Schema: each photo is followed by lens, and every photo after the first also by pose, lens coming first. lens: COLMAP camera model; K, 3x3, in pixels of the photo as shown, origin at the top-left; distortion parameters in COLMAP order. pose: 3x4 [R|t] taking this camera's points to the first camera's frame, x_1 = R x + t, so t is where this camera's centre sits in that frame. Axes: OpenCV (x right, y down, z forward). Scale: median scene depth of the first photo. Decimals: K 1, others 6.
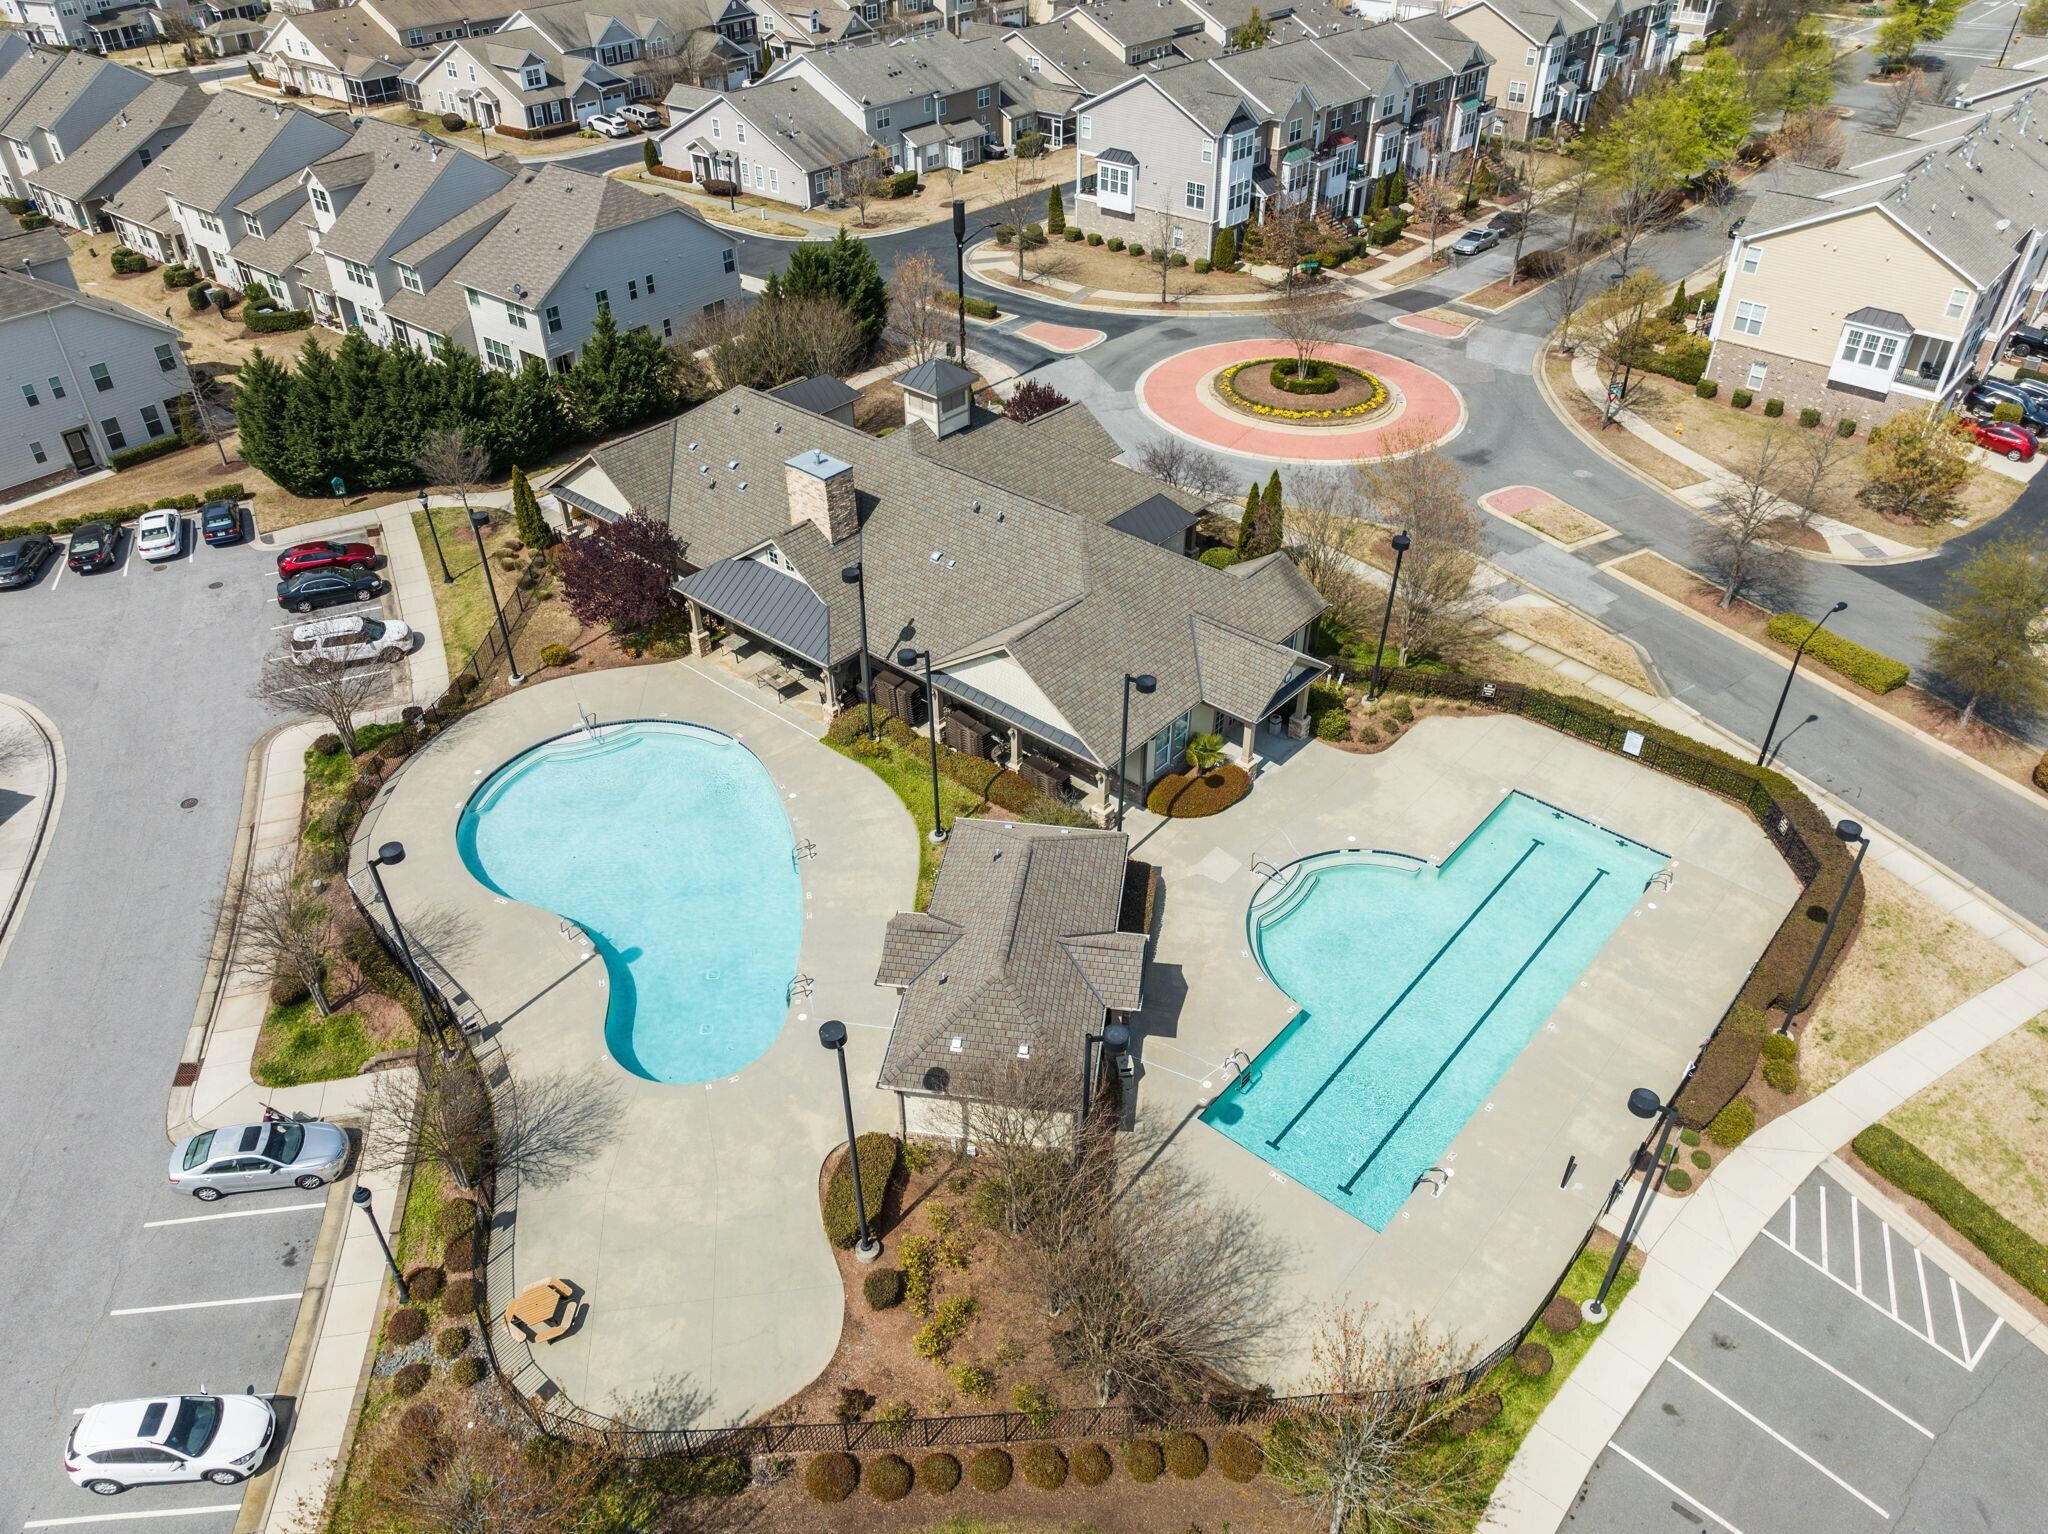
lens RADIAL K [[1442.9, 0, 1033.3], [0, 1442.9, 759.6], [0, 0, 1]] dist [-0.054223, 0.018881]
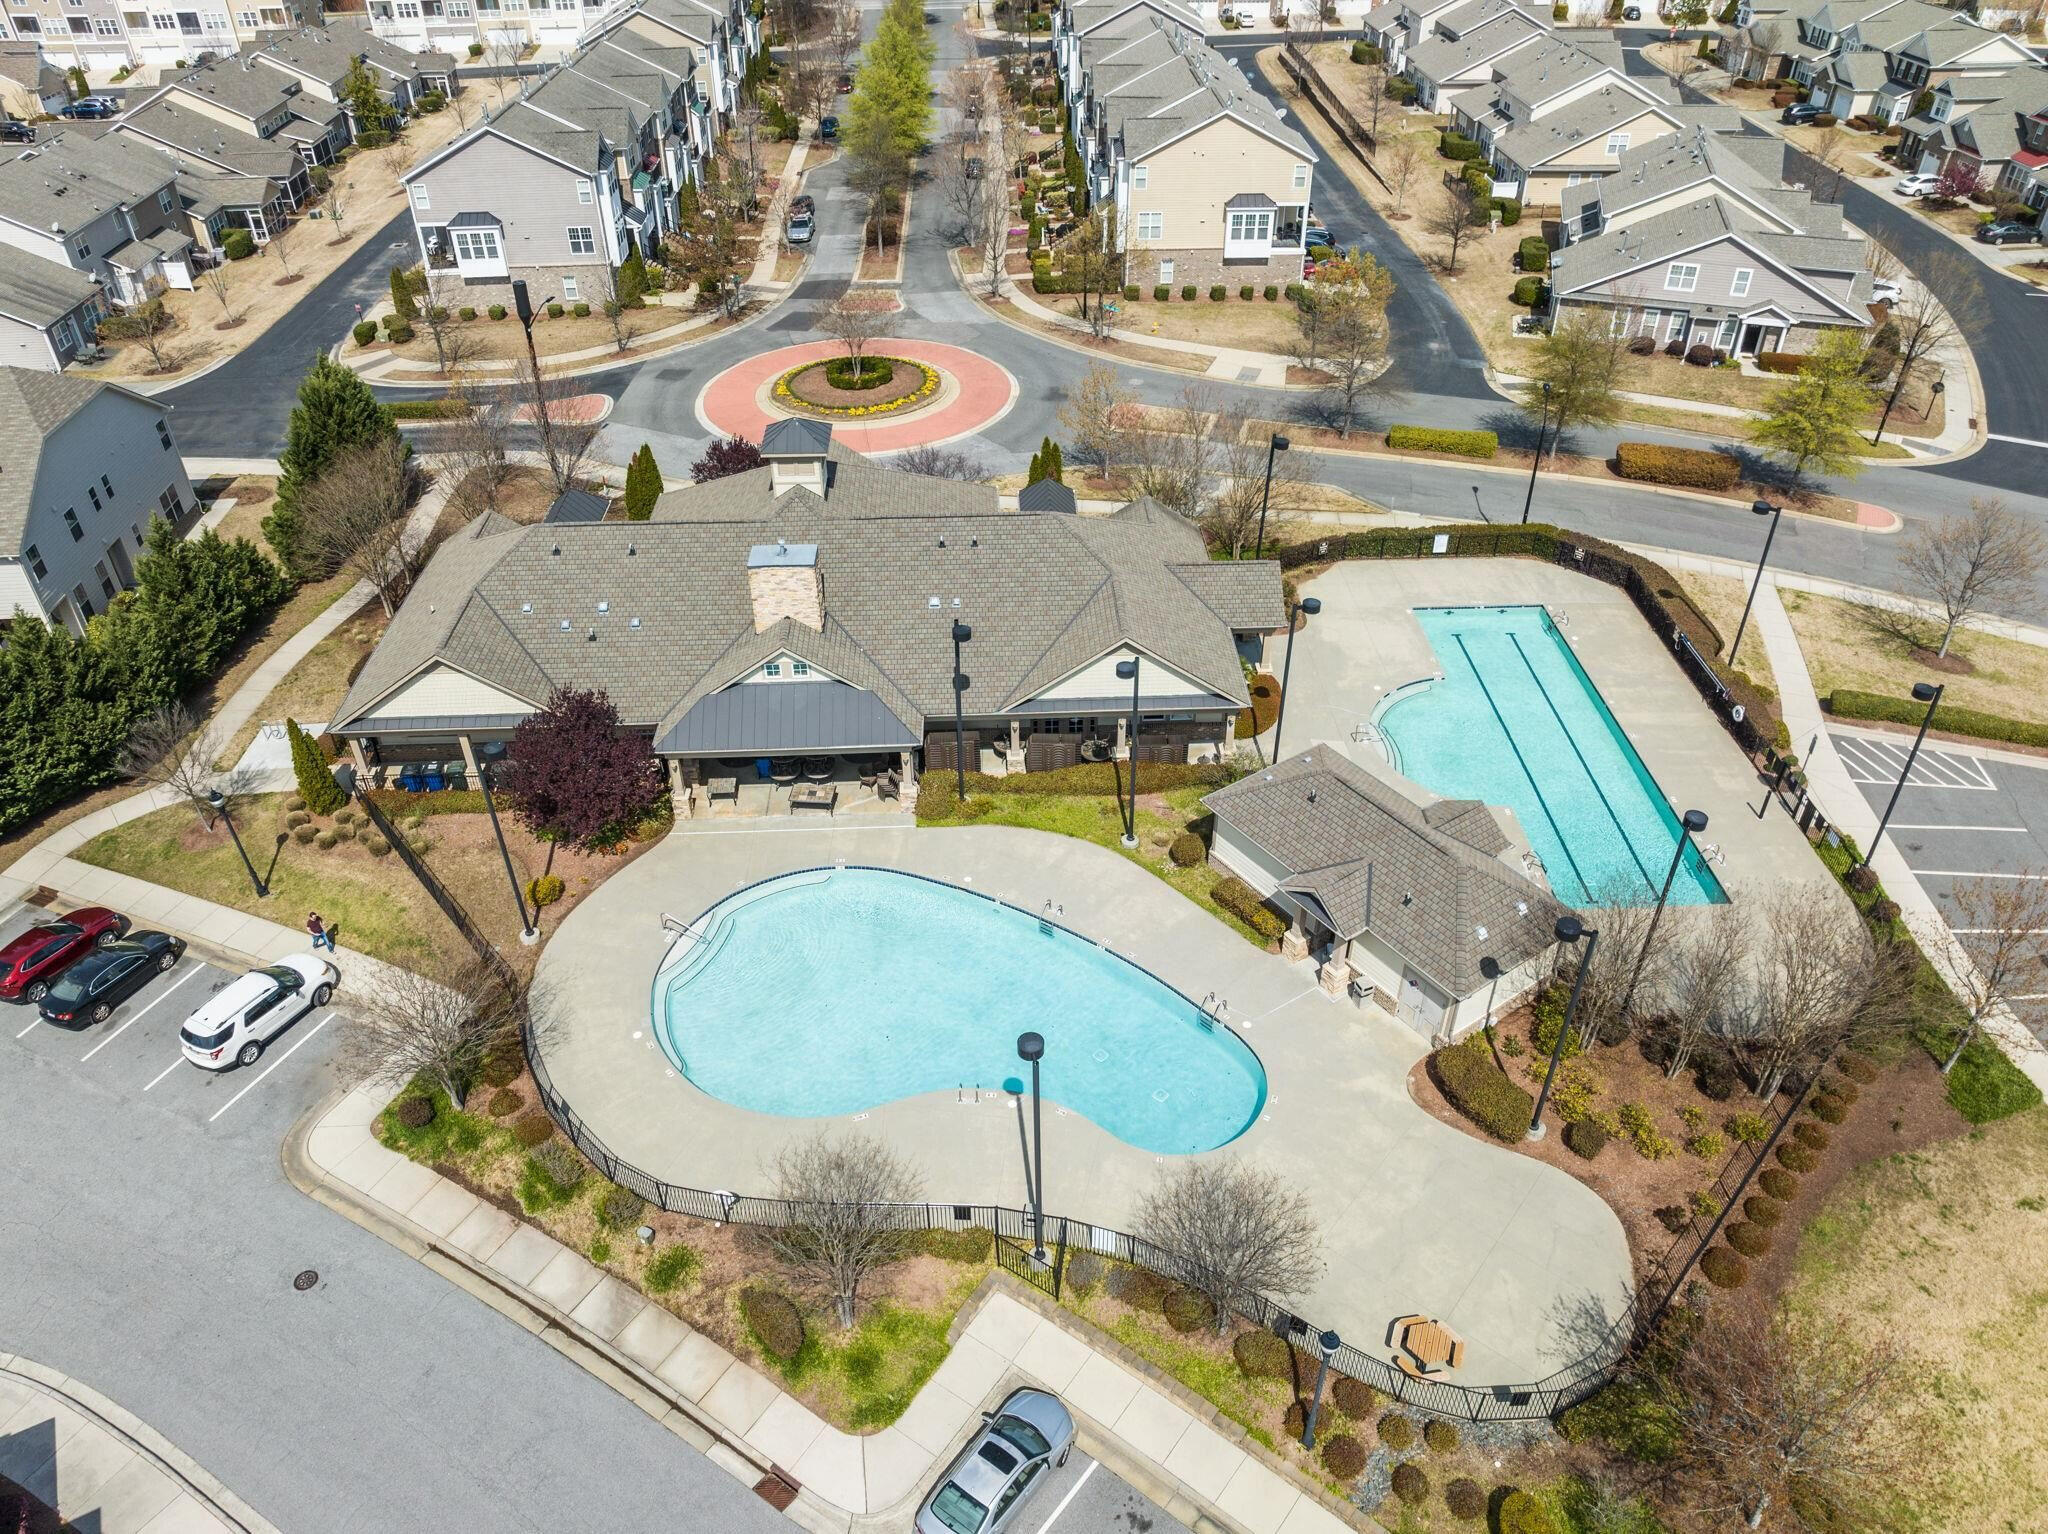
lens RADIAL K [[1442.9, 0, 1033.3], [0, 1442.9, 759.6], [0, 0, 1]] dist [-0.054223, 0.018881]
pose [[0.730314, -0.404715, 0.550315, -0.433928], [0.408620, 0.904400, 0.122846, -0.100311], [-0.547423, 0.135154, 0.825870, 0.131665]]
